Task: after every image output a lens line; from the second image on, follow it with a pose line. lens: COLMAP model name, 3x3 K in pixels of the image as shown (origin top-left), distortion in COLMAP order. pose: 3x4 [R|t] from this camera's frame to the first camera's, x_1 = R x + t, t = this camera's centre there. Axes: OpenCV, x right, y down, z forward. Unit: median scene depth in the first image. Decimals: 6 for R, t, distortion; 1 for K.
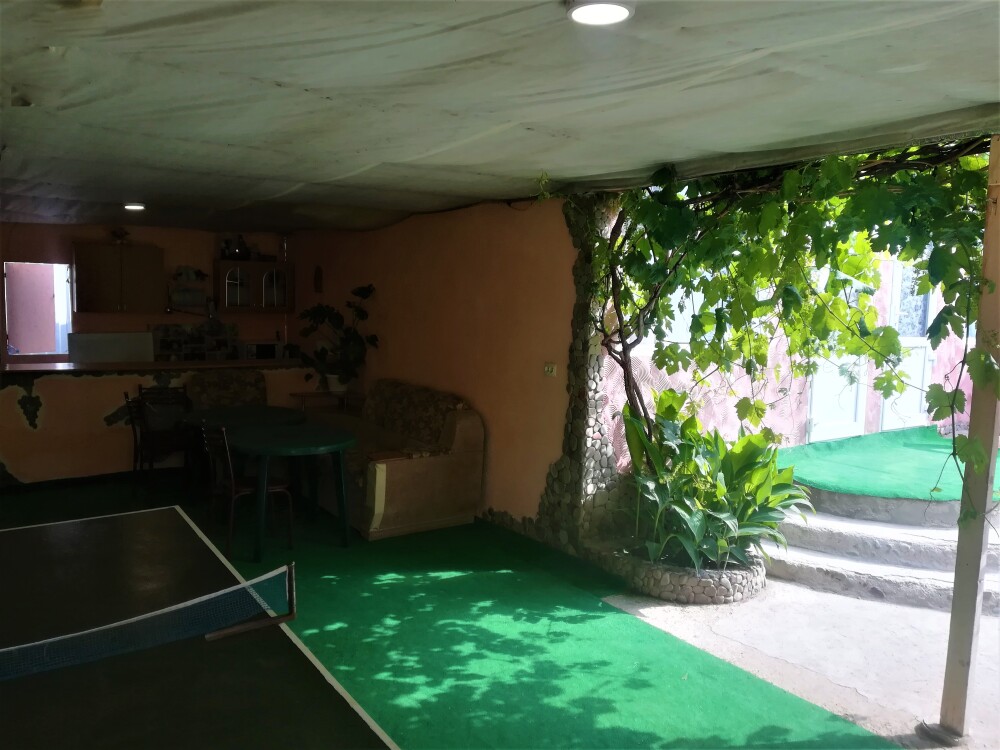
lens RADIAL K [[787.5, 0, 497.0], [0, 787.5, 367.5], [0, 0, 1]] dist [0.047586, -0.052891]
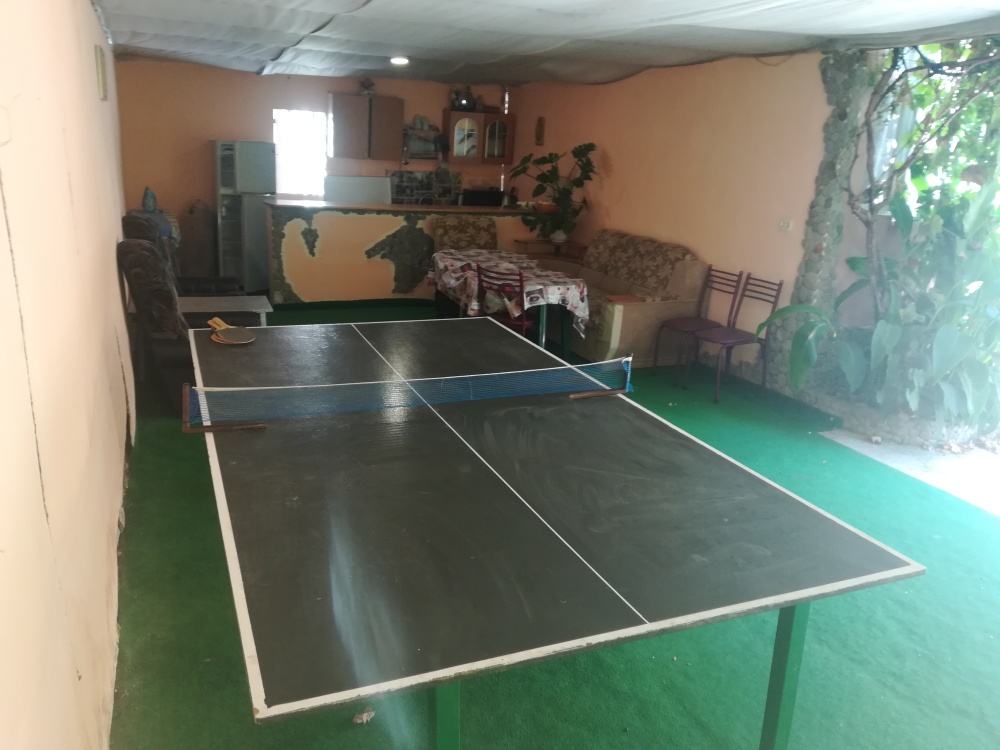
lens RADIAL K [[787.5, 0, 491.9], [0, 787.5, 375.8], [0, 0, 1]] dist [0.047586, -0.052891]
pose [[0.977640, 0.085228, -0.192241, -0.077529], [-0.048301, 0.980755, 0.189175, 0.015056], [0.204664, -0.175660, 0.962942, -0.114921]]
